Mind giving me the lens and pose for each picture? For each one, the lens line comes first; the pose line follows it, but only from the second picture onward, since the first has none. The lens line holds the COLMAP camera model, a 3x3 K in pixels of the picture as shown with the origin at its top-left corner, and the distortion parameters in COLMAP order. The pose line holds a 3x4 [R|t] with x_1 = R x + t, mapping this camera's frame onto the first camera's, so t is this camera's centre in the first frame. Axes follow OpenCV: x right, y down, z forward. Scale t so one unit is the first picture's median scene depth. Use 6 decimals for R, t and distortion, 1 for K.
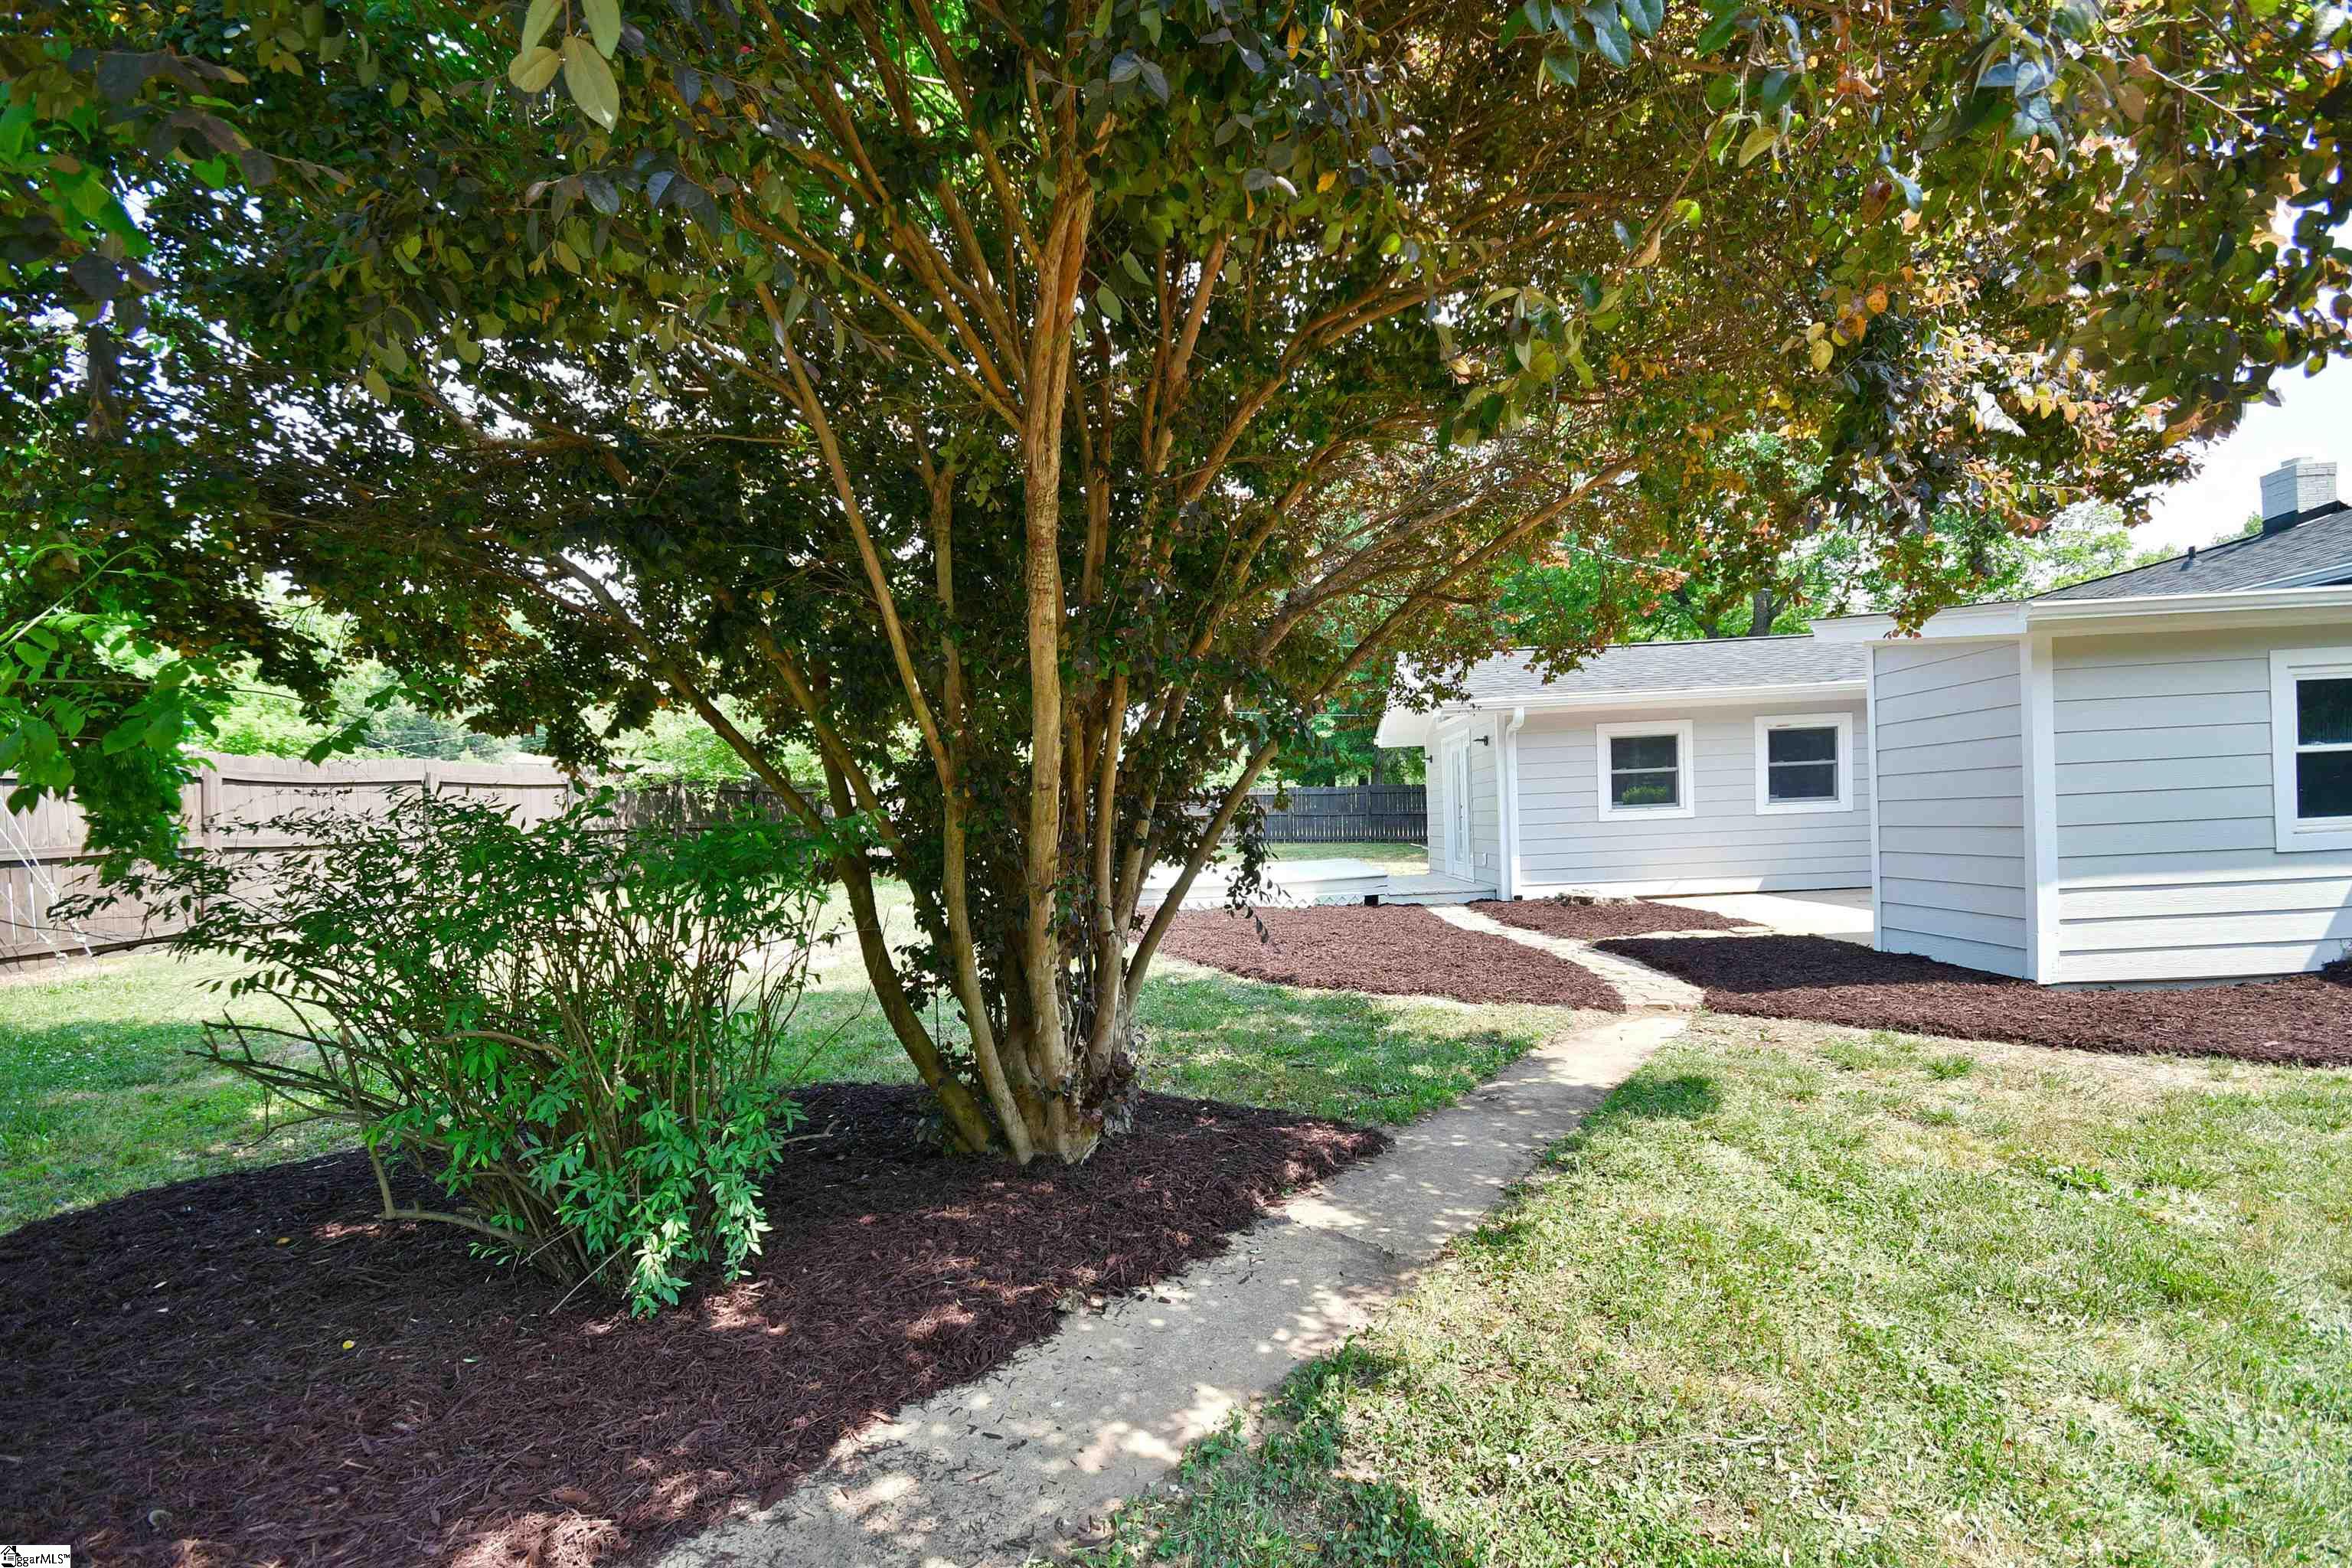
lens RADIAL K [[1068.3, 0, 1177.0], [0, 1068.3, 823.8], [0, 0, 1]] dist [0.000767, 0.000005]
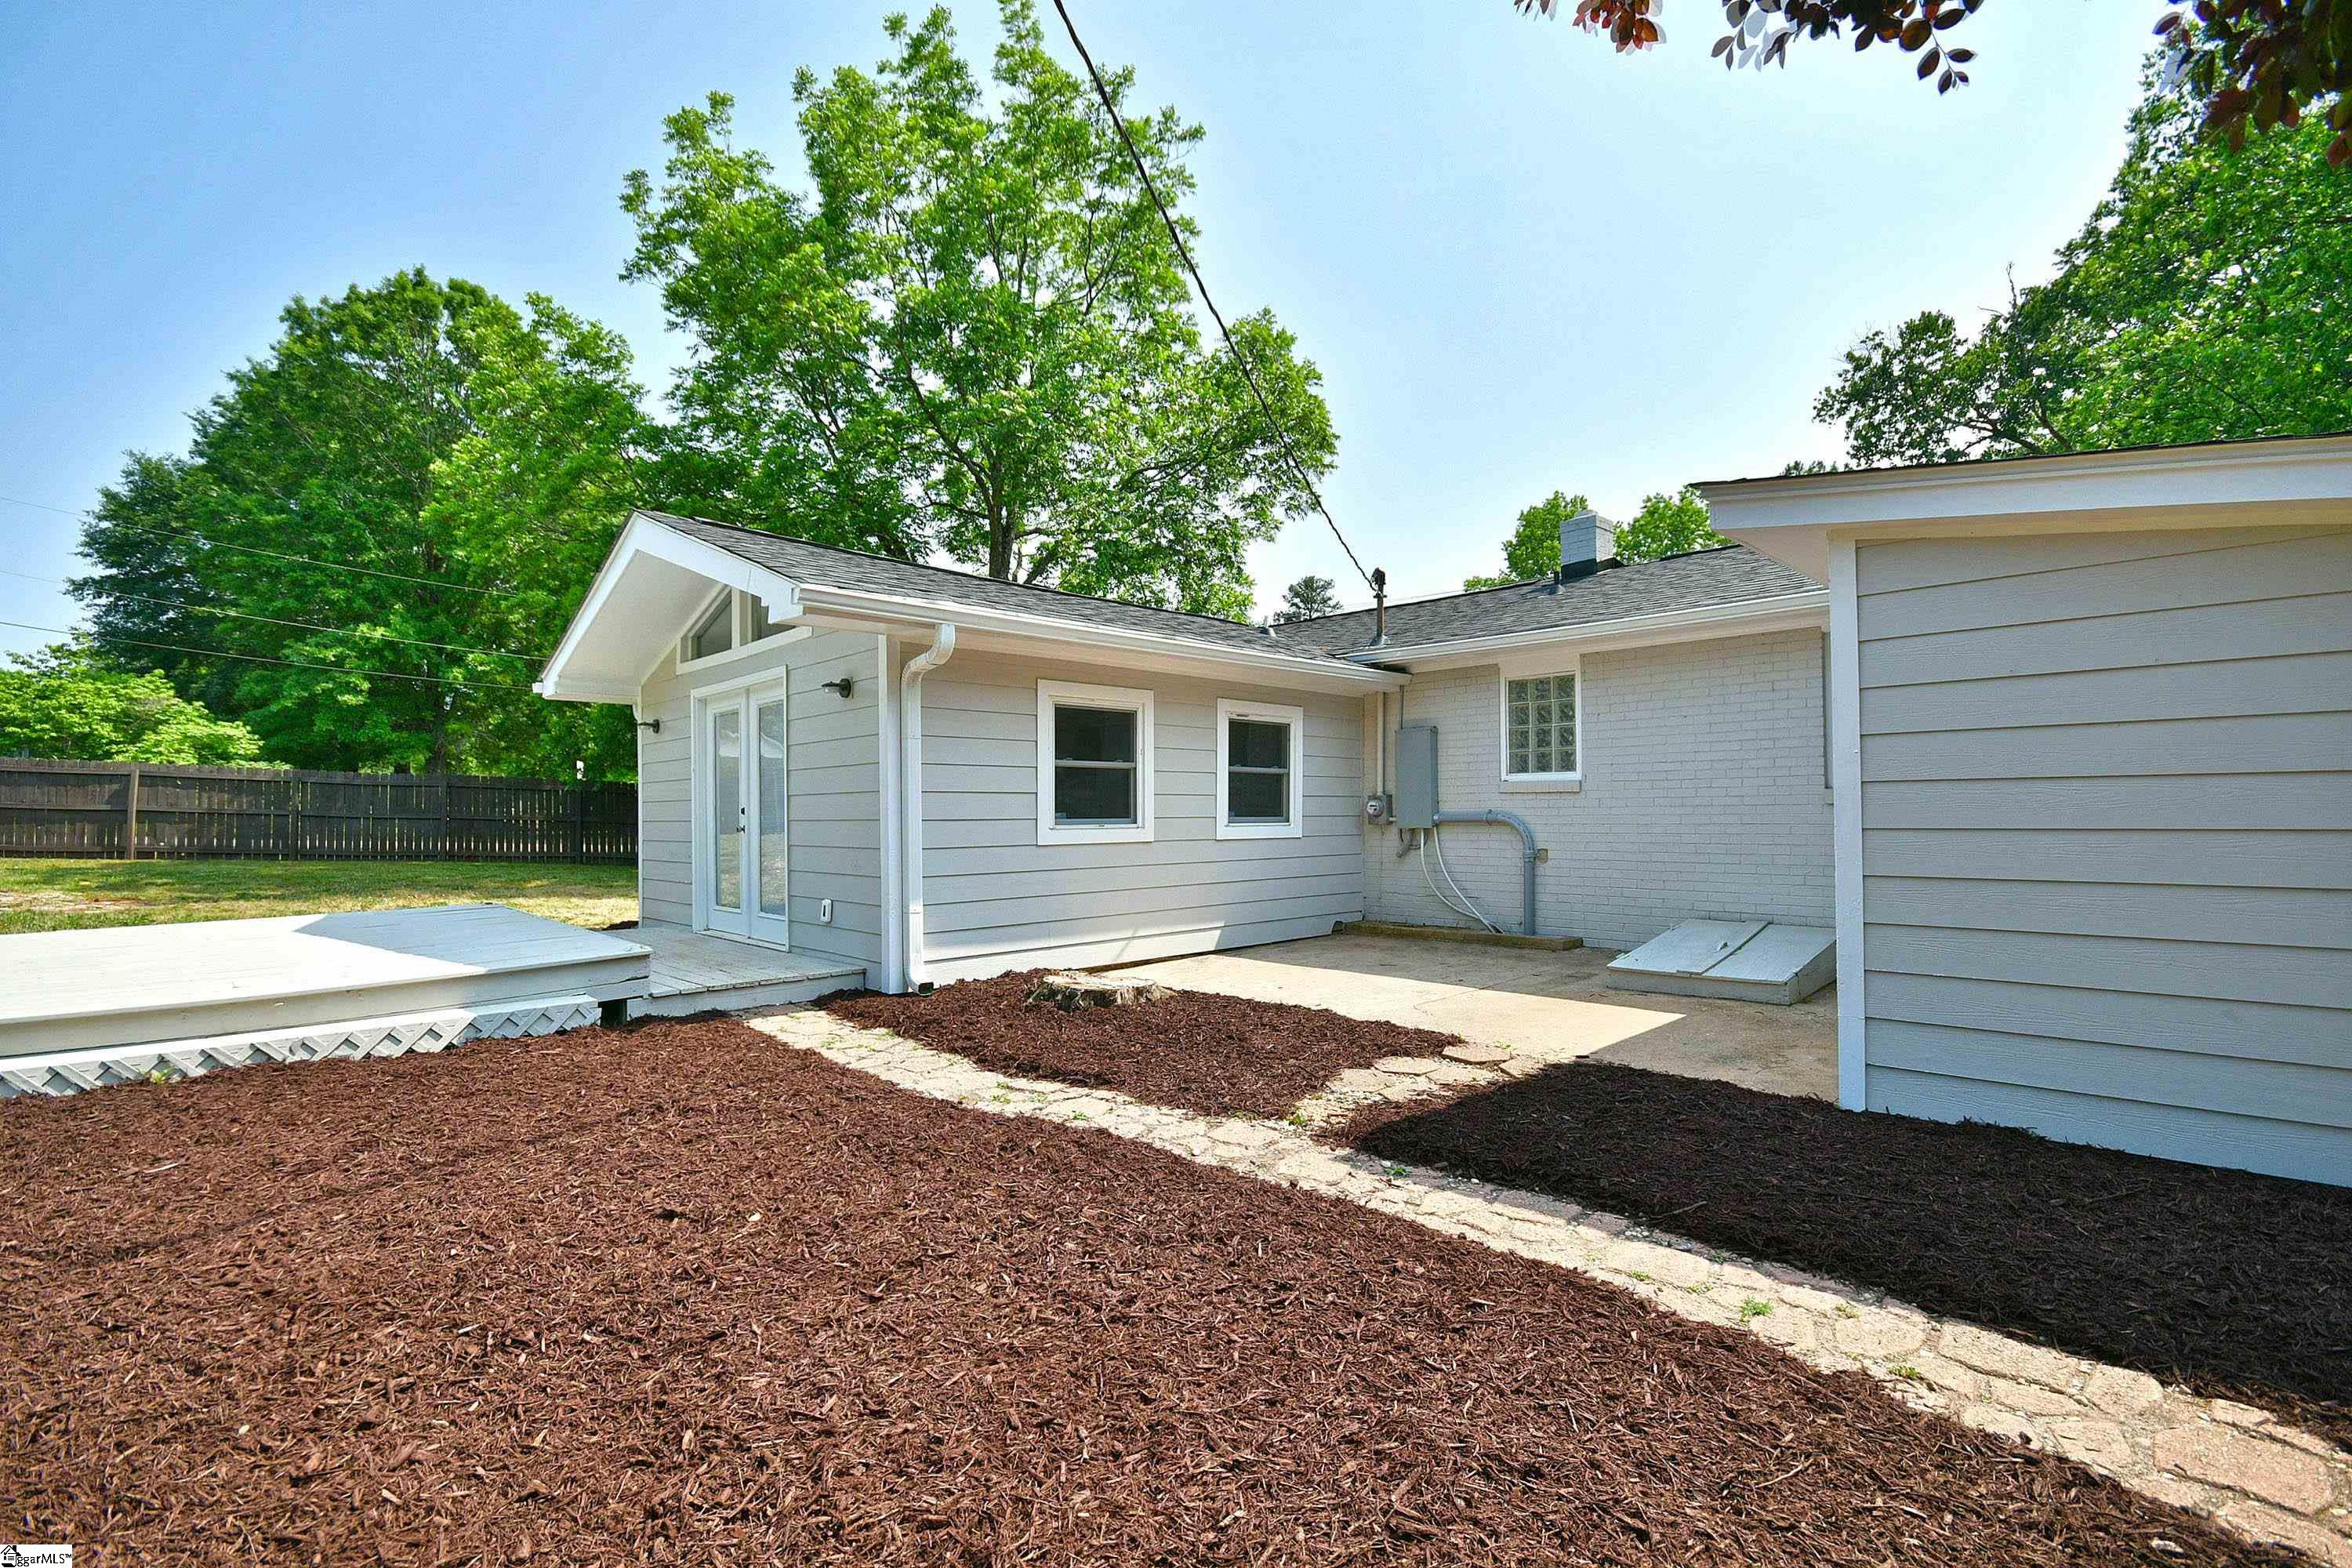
lens RADIAL K [[1068.3, 0, 1177.0], [0, 1068.3, 823.8], [0, 0, 1]] dist [0.000767, 0.000005]
pose [[0.679759, 0.035038, 0.732598, 0.015599], [-0.026110, 0.999381, -0.023571, -0.001902], [-0.732970, -0.003106, 0.680254, 0.544978]]
